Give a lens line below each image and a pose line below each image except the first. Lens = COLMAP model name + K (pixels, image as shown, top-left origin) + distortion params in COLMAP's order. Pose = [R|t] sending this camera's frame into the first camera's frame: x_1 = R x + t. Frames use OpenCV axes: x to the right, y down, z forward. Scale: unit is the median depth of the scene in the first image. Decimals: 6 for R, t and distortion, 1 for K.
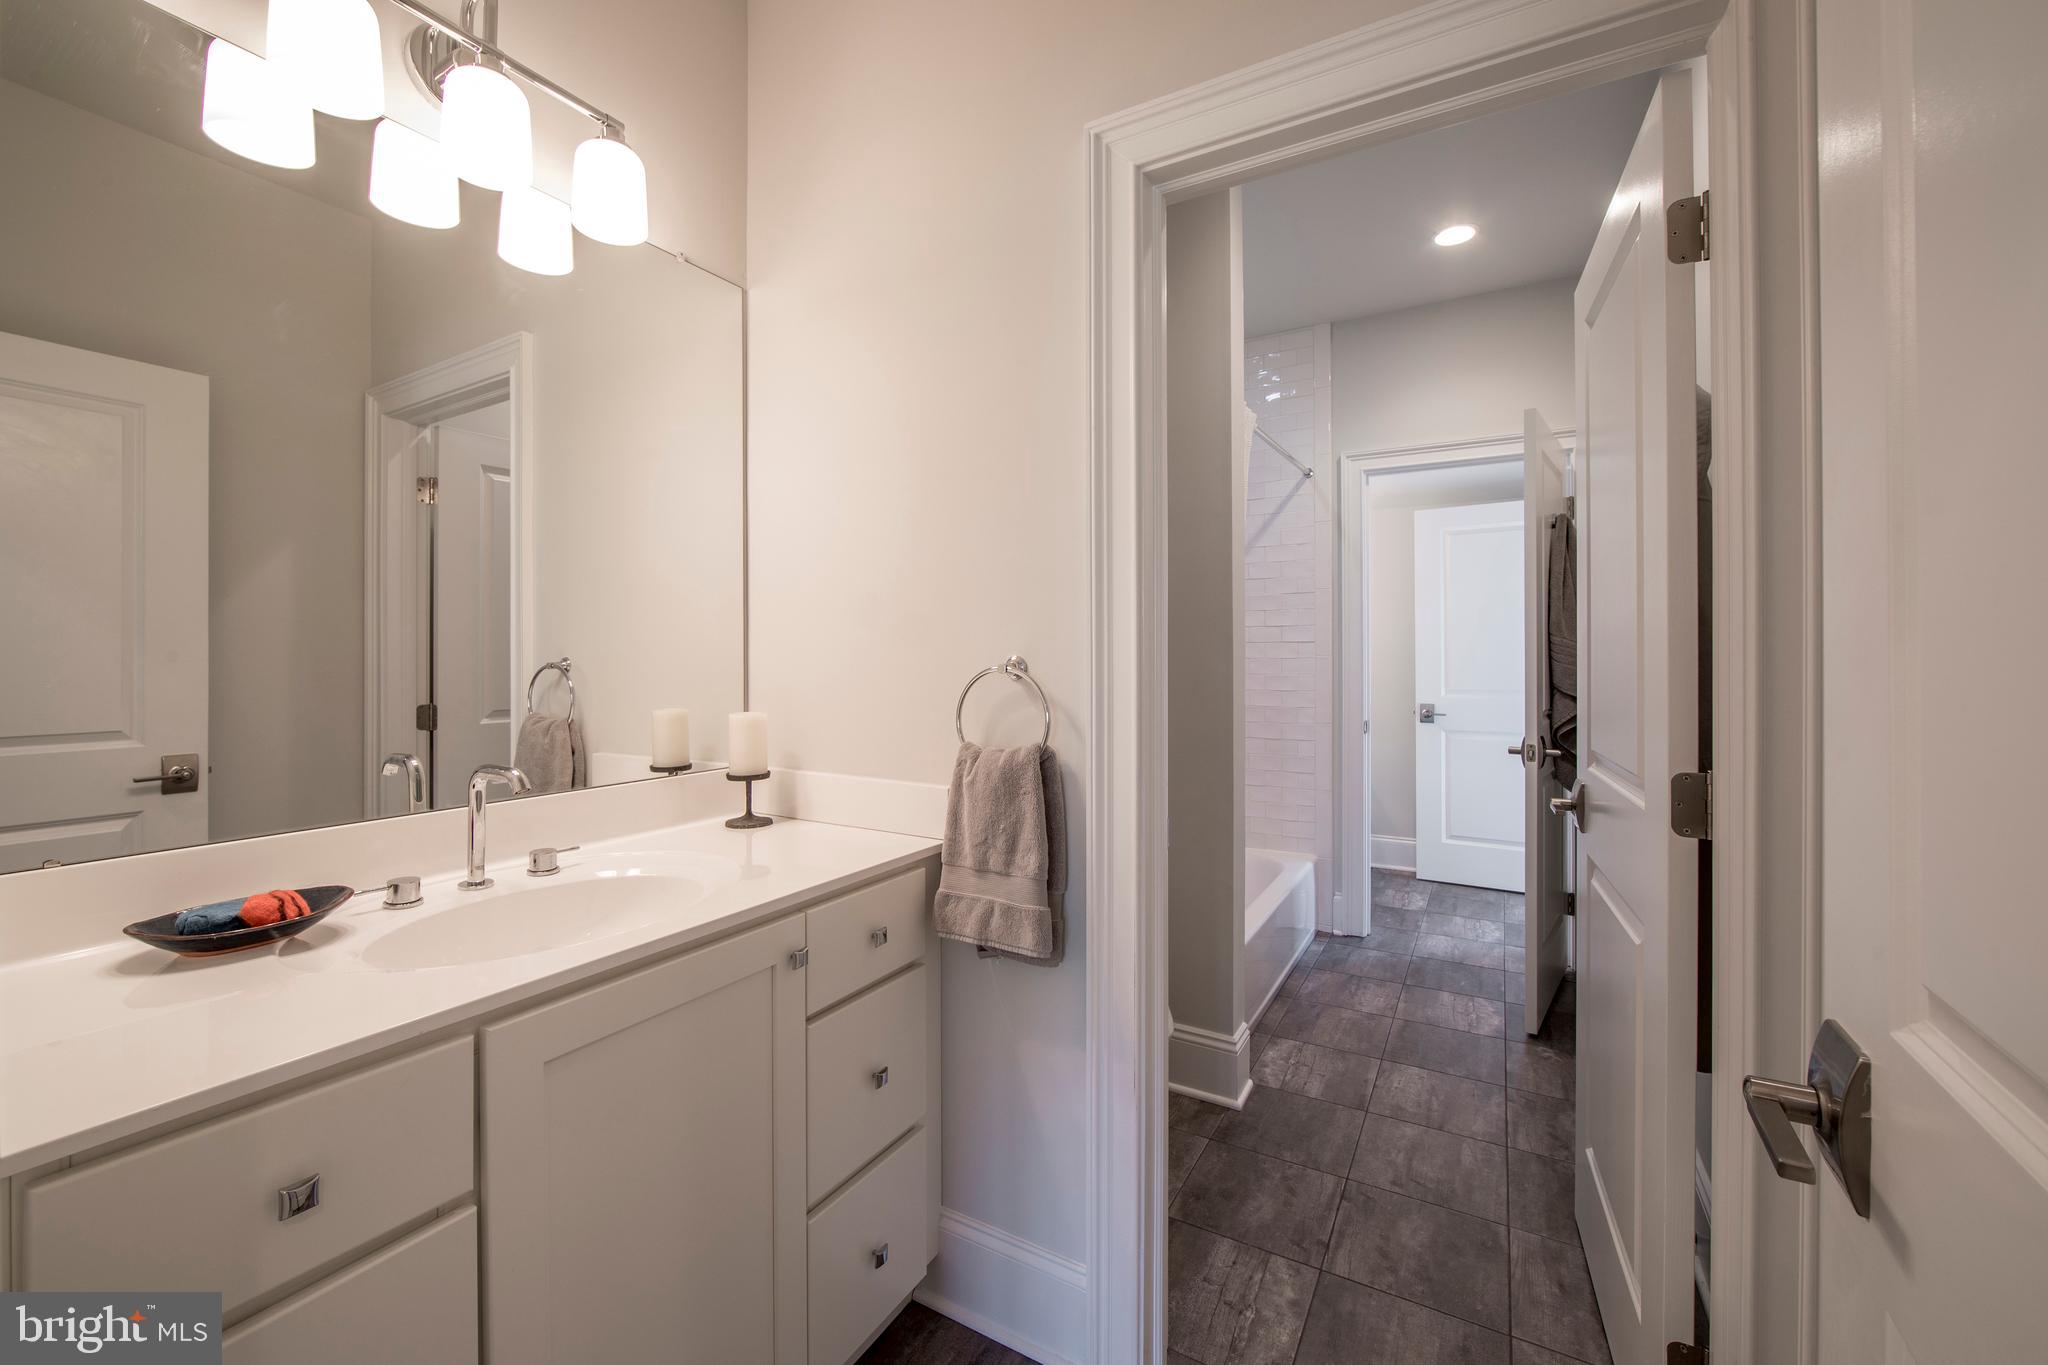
lens RADIAL K [[814.5, 0, 1021.7], [0, 814.5, 676.6], [0, 0, 1]] dist [-0.010845, 0.002059]
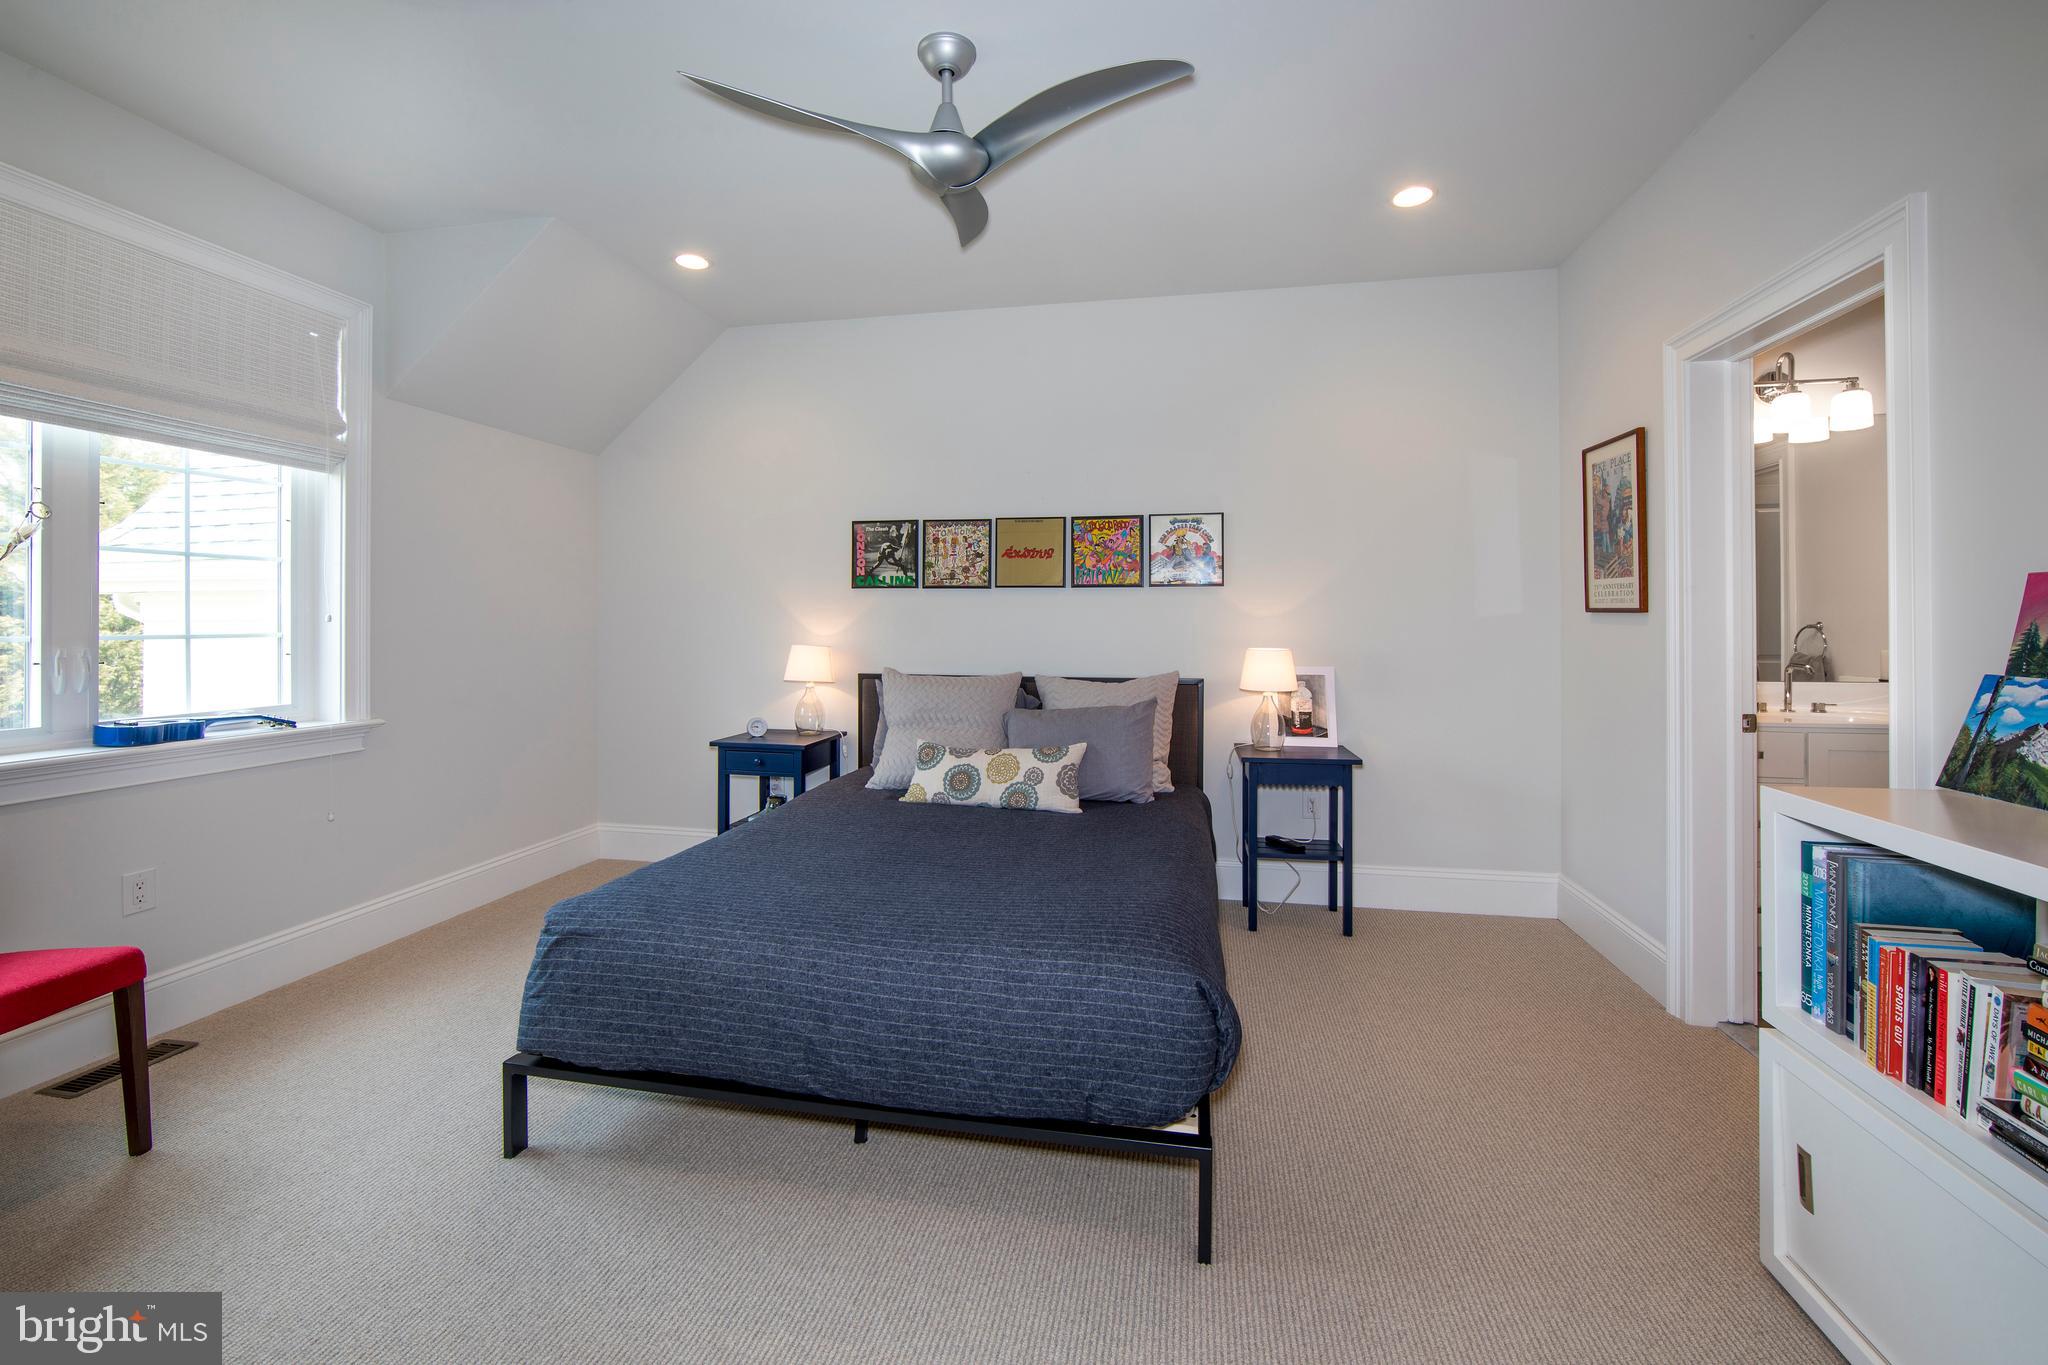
lens RADIAL K [[859.8, 0, 1022.8], [0, 859.8, 630.9], [0, 0, 1]] dist [0.001177, 0.000377]
pose [[0.316145, -0.001086, -0.948710, 0.524482], [-0.001383, 0.999998, -0.001605, -0.001096], [0.948710, 0.001819, 0.316143, -0.985338]]
